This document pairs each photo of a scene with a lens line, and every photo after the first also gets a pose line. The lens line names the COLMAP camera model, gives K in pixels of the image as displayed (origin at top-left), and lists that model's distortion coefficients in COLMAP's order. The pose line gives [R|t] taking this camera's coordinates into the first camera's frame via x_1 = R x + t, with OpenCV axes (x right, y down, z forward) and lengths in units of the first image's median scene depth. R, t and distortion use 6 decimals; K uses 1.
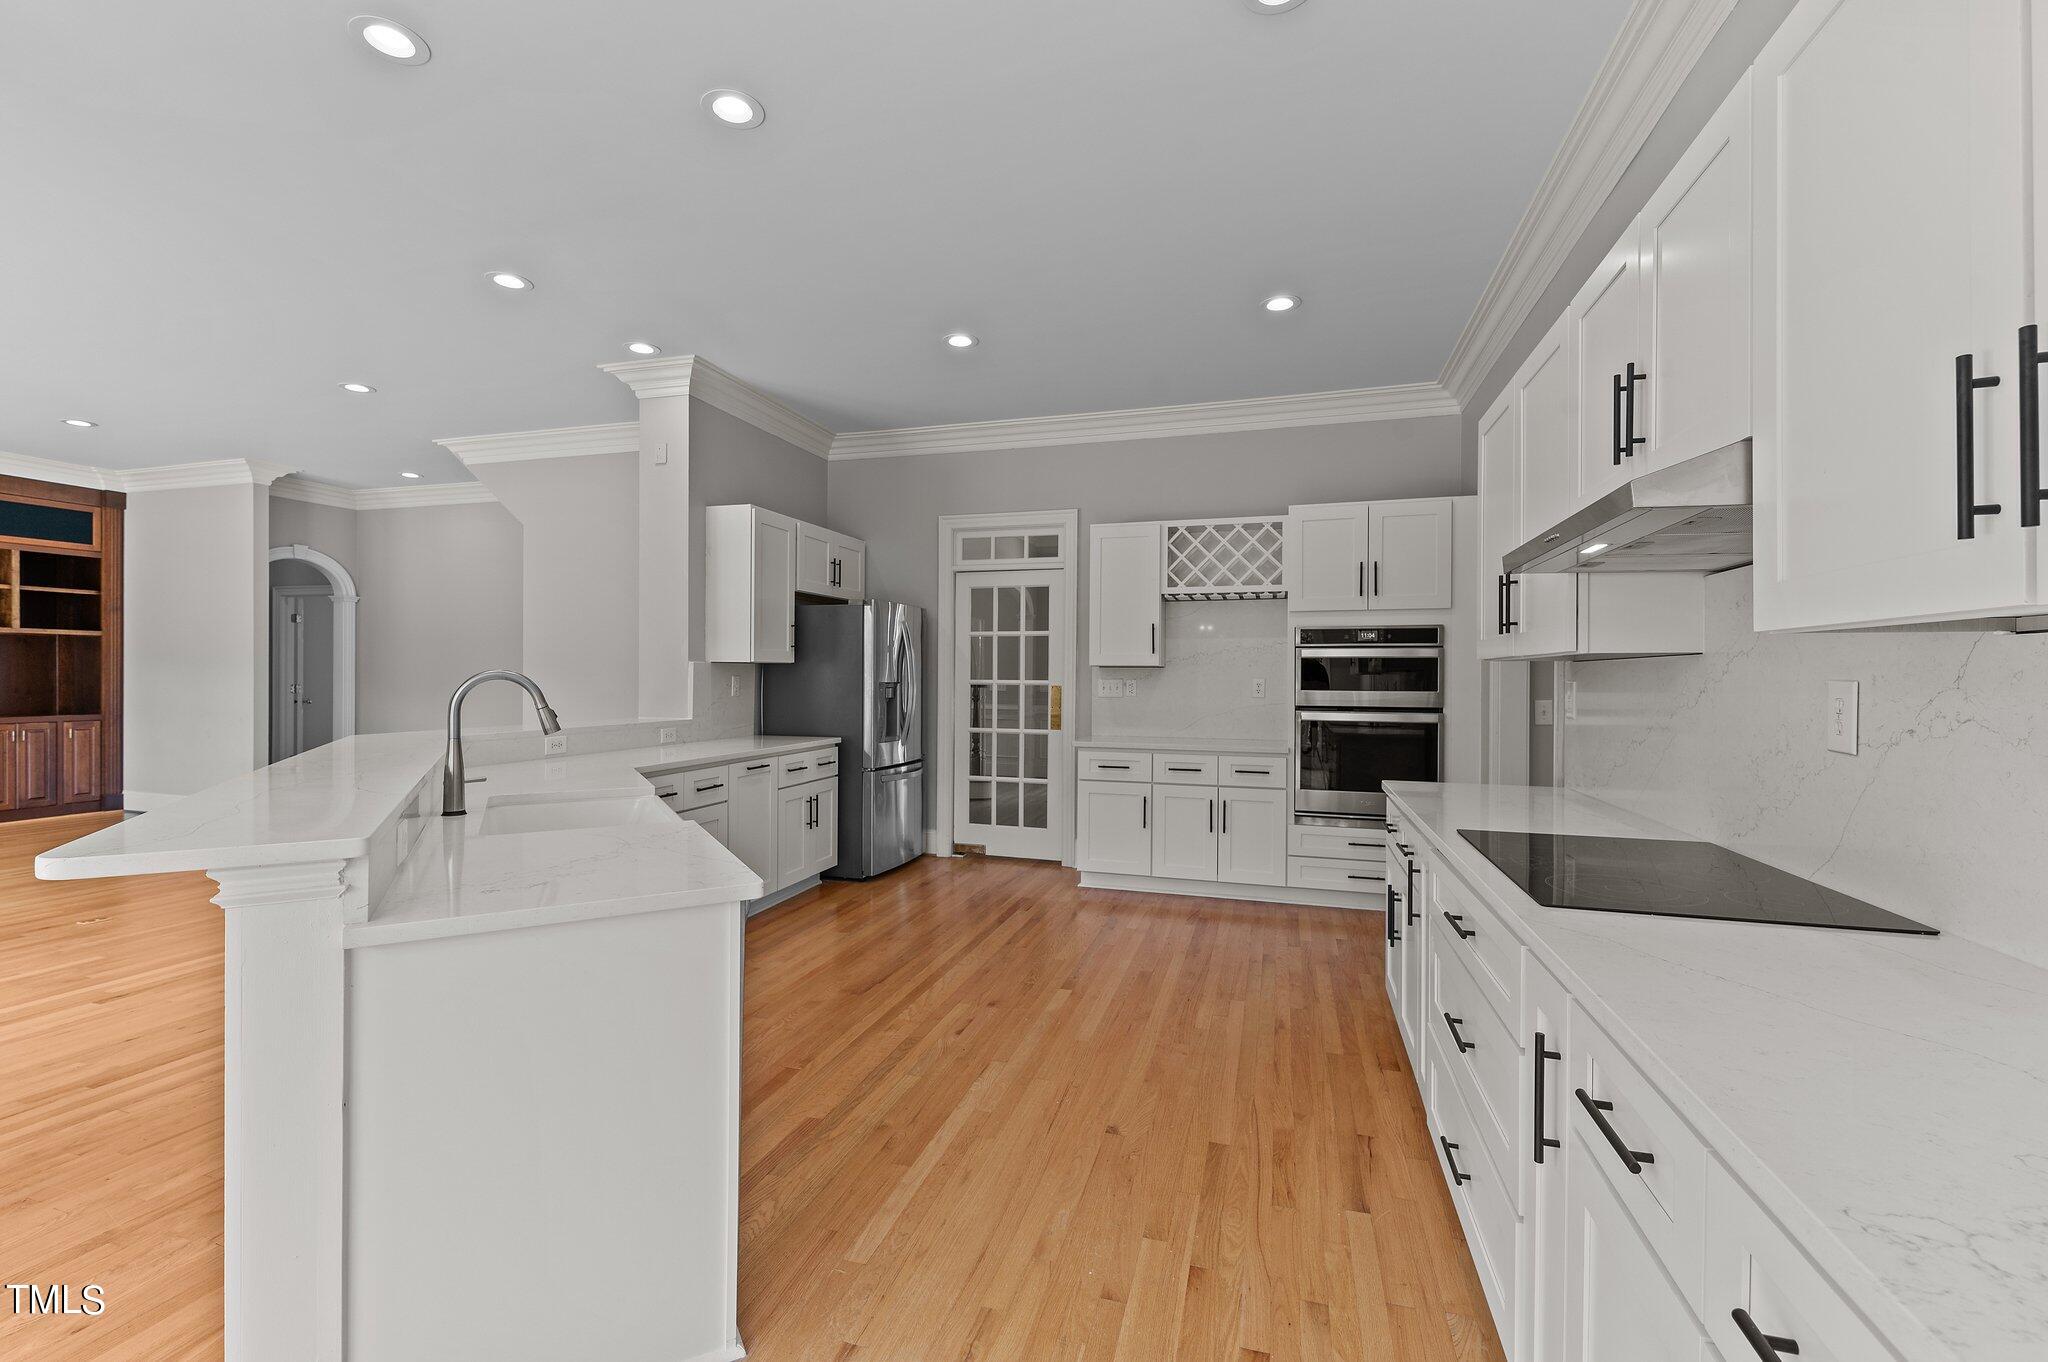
lens RADIAL K [[884.9, 0, 1021.5], [0, 884.9, 679.6], [0, 0, 1]] dist [0.001749, -0.000005]
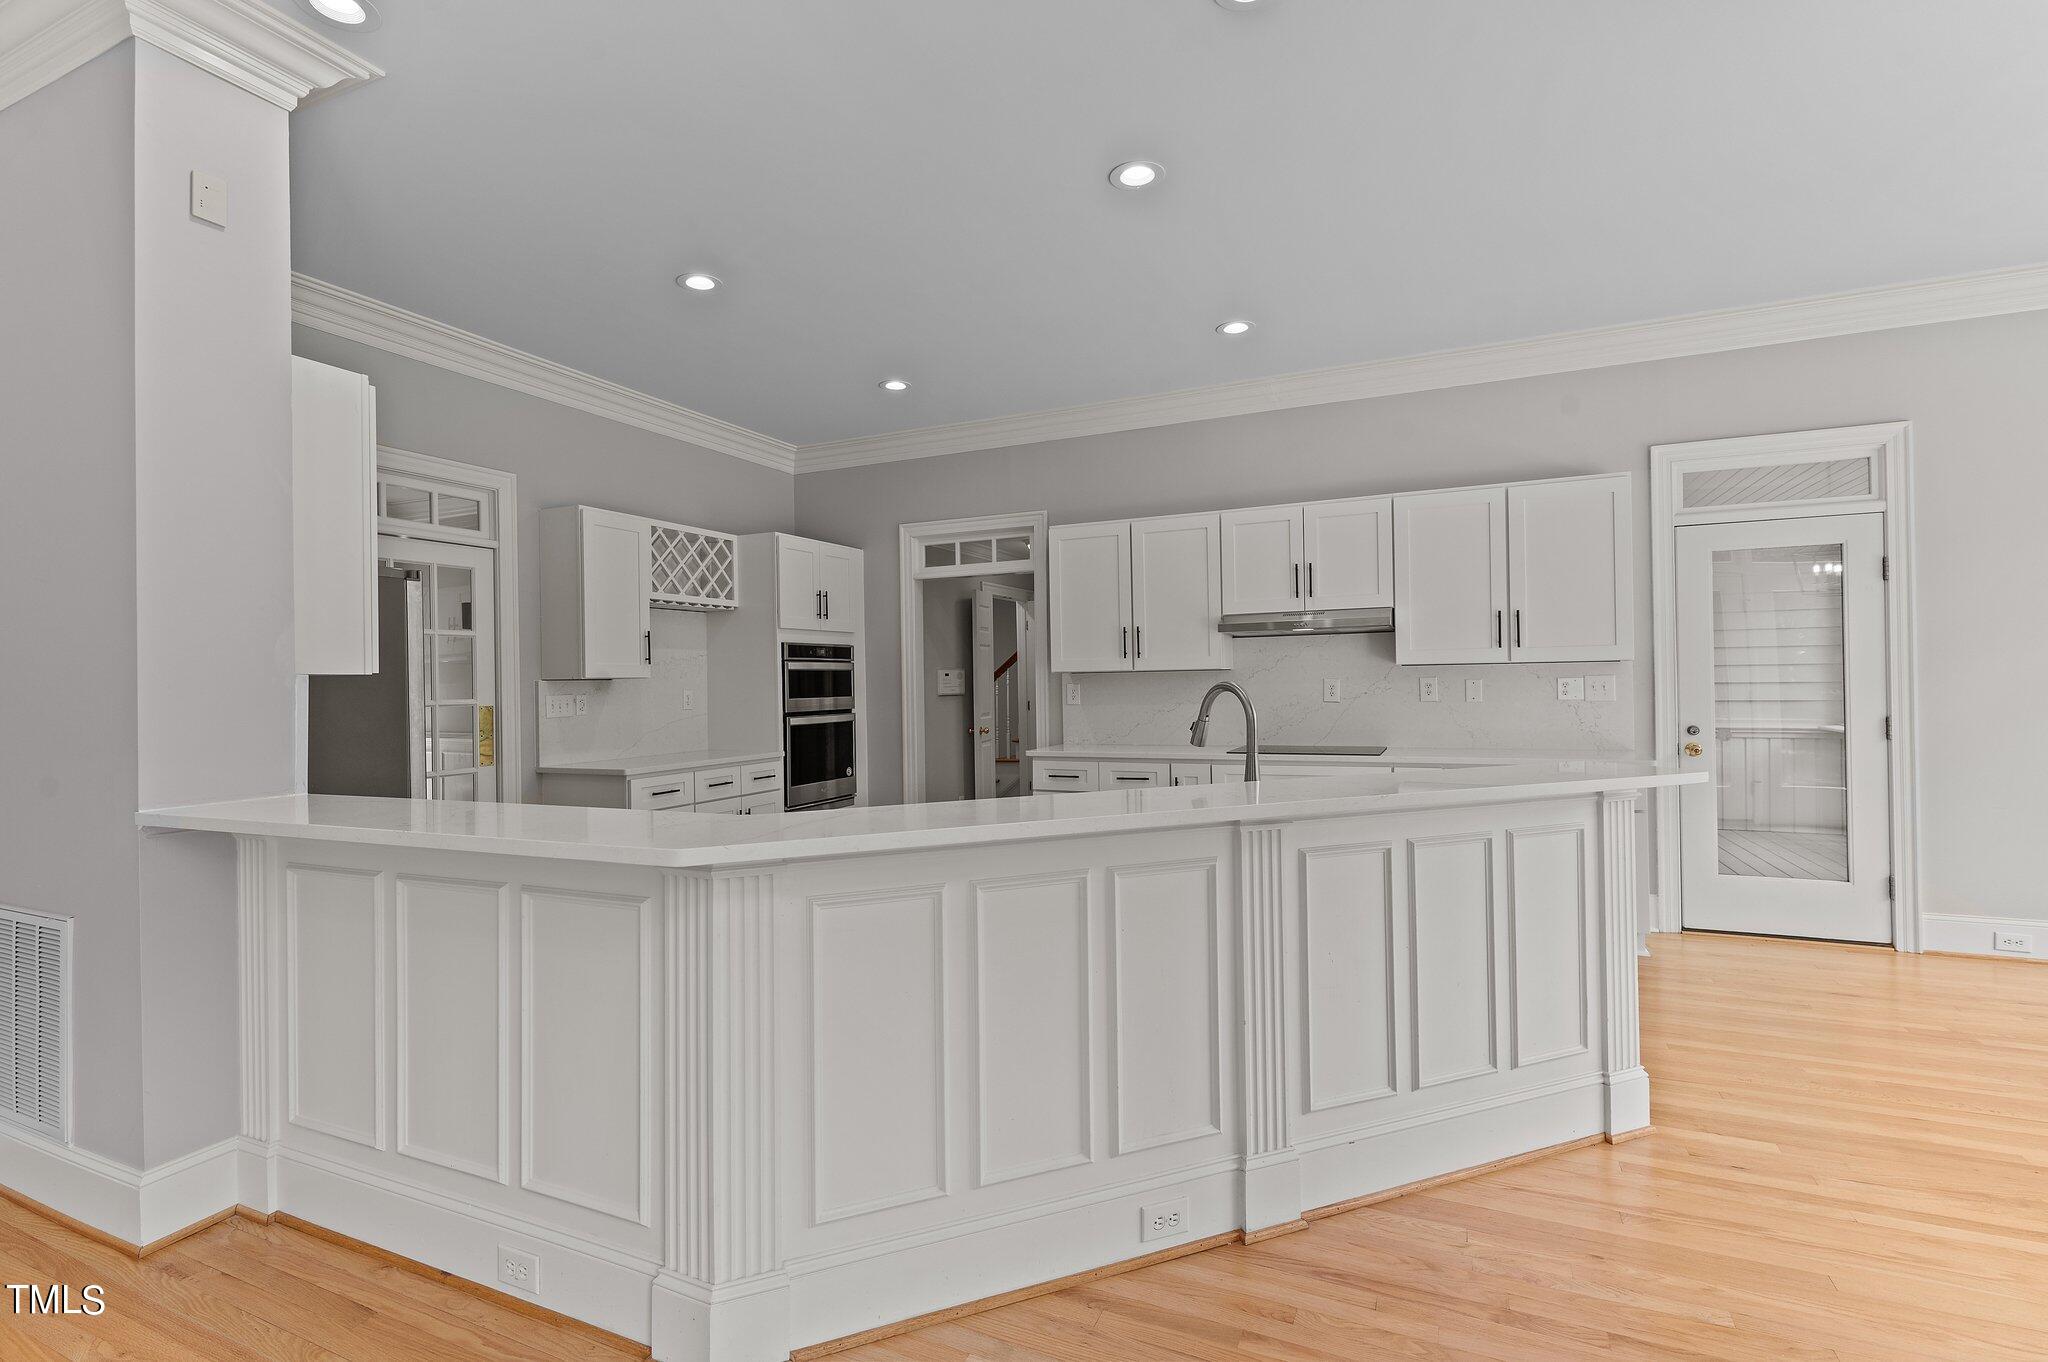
lens RADIAL K [[947.4, 0, 1024.4], [0, 947.4, 672.9], [0, 0, 1]] dist [0.001205, 0.000015]
pose [[0.120547, -0.001927, 0.992706, -0.792755], [0.013901, 0.999903, 0.000253, -0.016128], [-0.992610, 0.013769, 0.120562, 0.525982]]
